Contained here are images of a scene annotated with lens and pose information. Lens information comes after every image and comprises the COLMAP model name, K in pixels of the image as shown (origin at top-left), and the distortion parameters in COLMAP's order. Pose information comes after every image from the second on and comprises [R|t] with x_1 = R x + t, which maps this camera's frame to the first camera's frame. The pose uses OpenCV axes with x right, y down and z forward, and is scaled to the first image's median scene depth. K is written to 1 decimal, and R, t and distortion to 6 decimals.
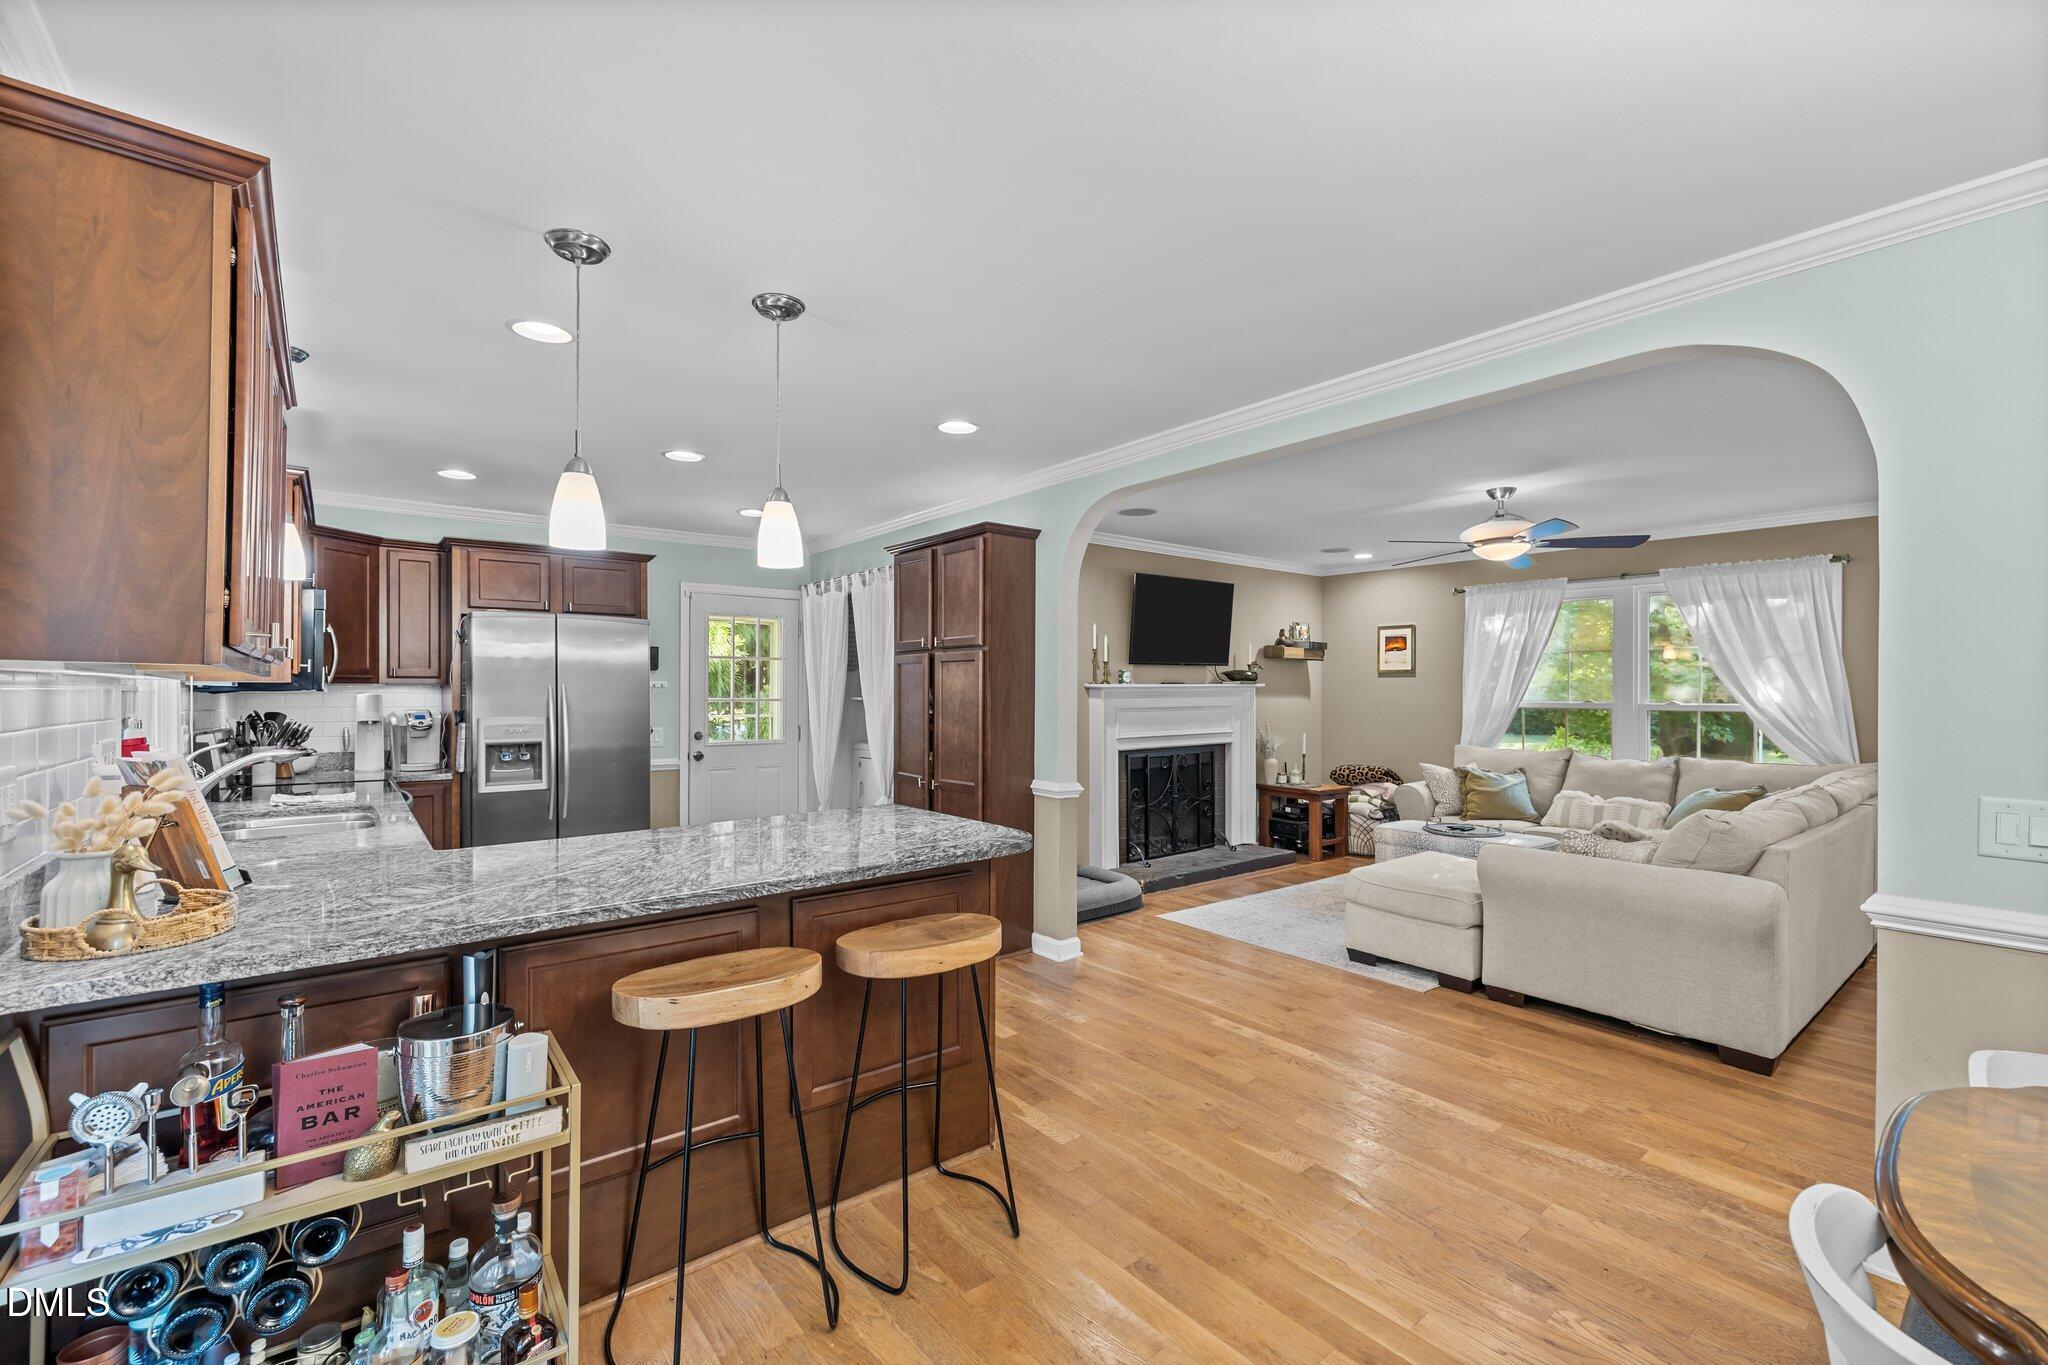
lens RADIAL K [[858.0, 0, 1013.9], [0, 858.0, 692.0], [0, 0, 1]] dist [-0.000409, 0.000000]
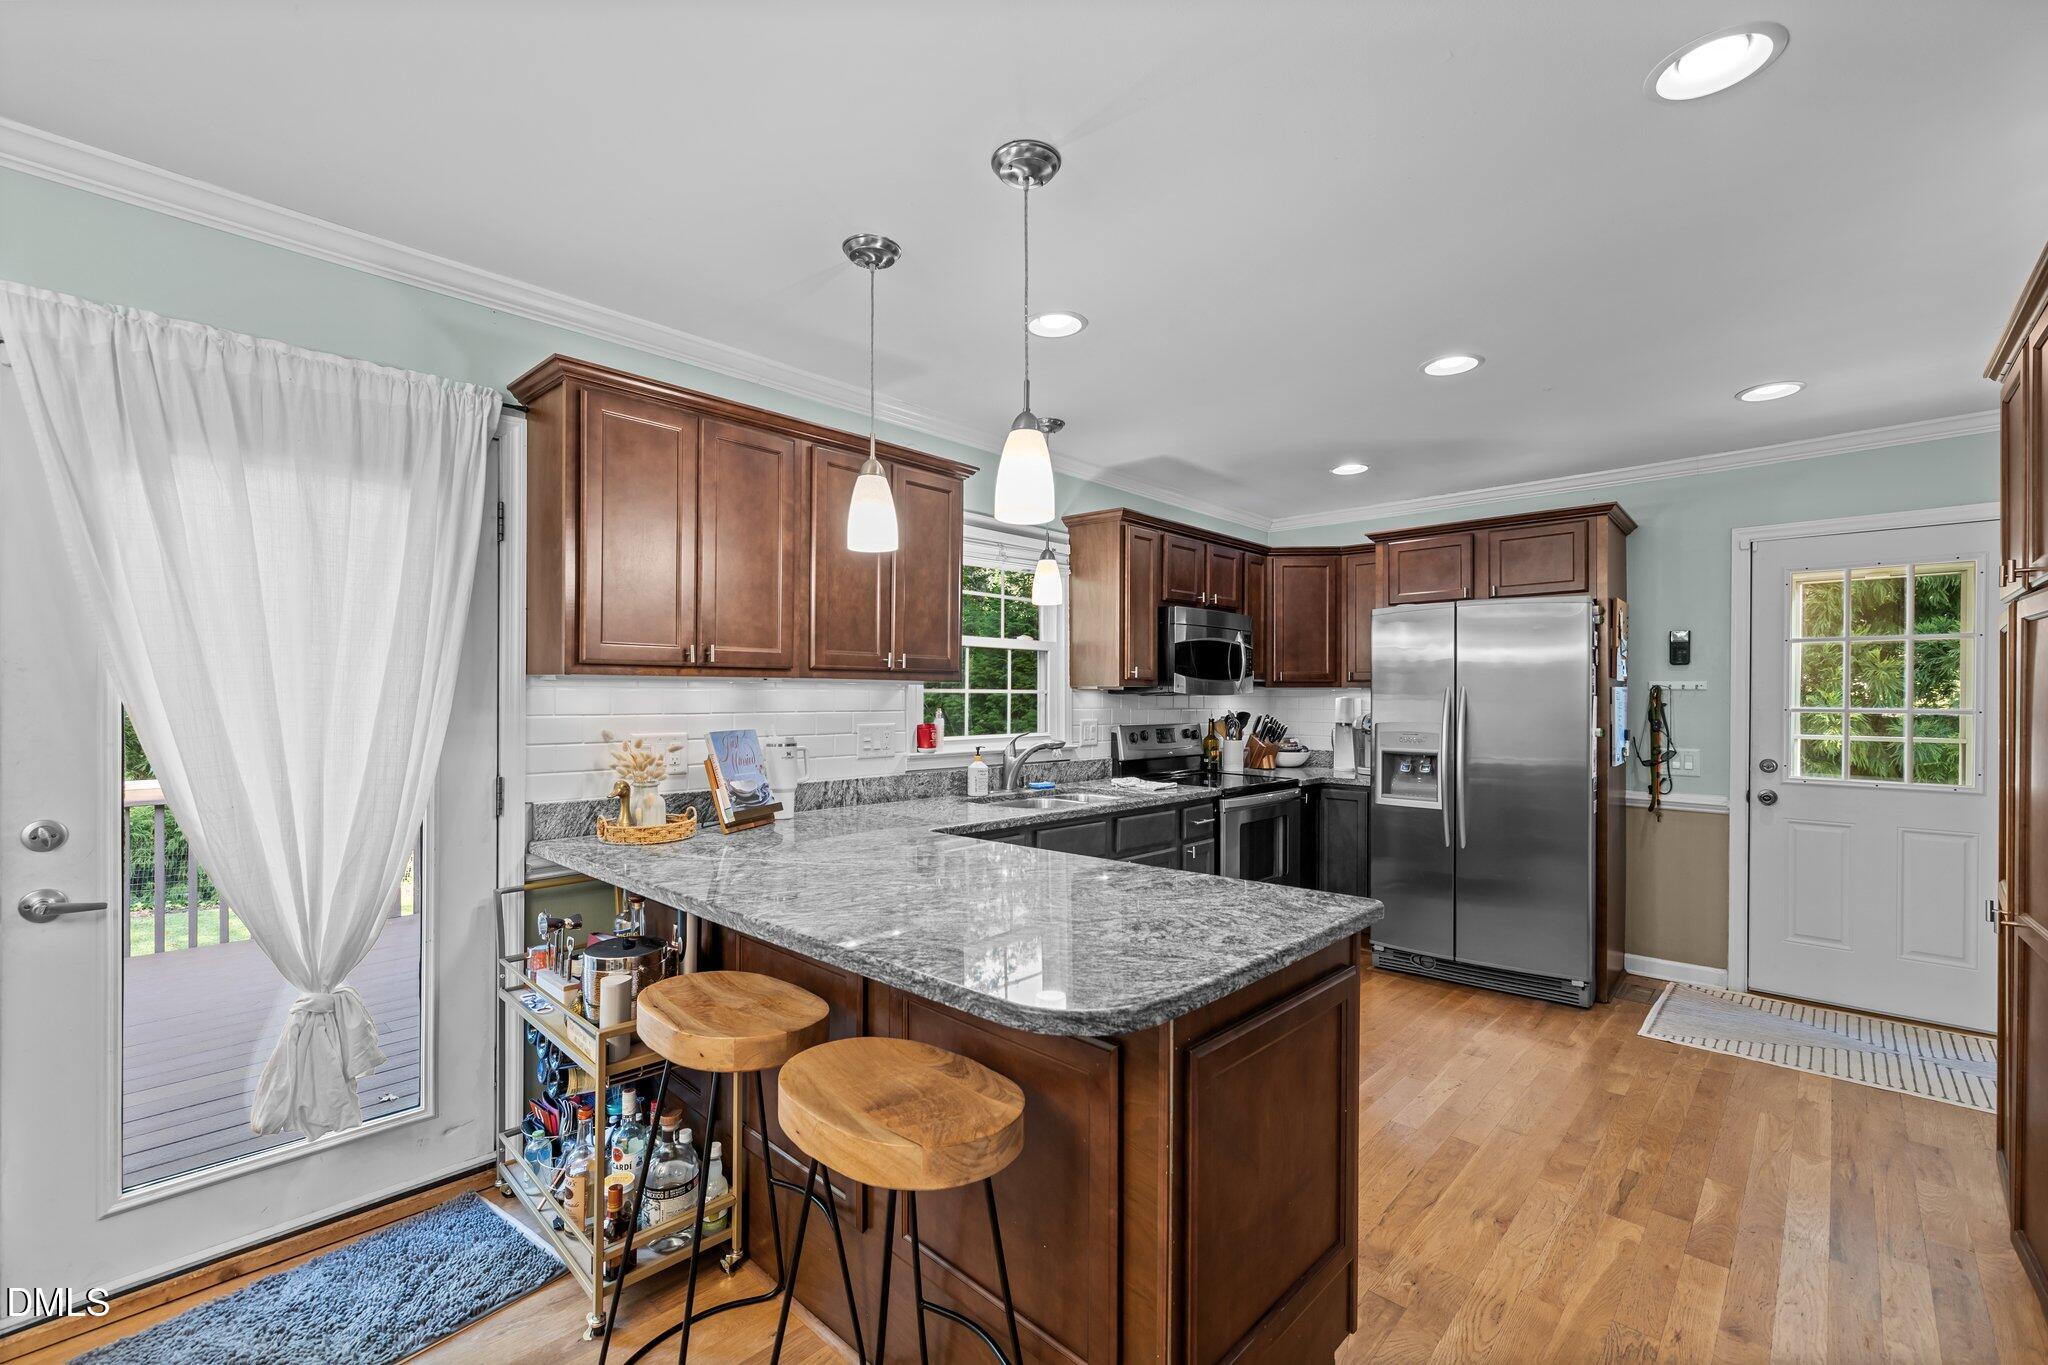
lens RADIAL K [[858.0, 0, 1020.7], [0, 858.0, 693.6], [0, 0, 1]] dist [-0.000409, 0.000000]
pose [[0.135334, -0.000950, -0.990800, 0.244336], [-0.001366, 0.999998, -0.001146, -0.000805], [0.990799, 0.001508, 0.135333, 0.470263]]
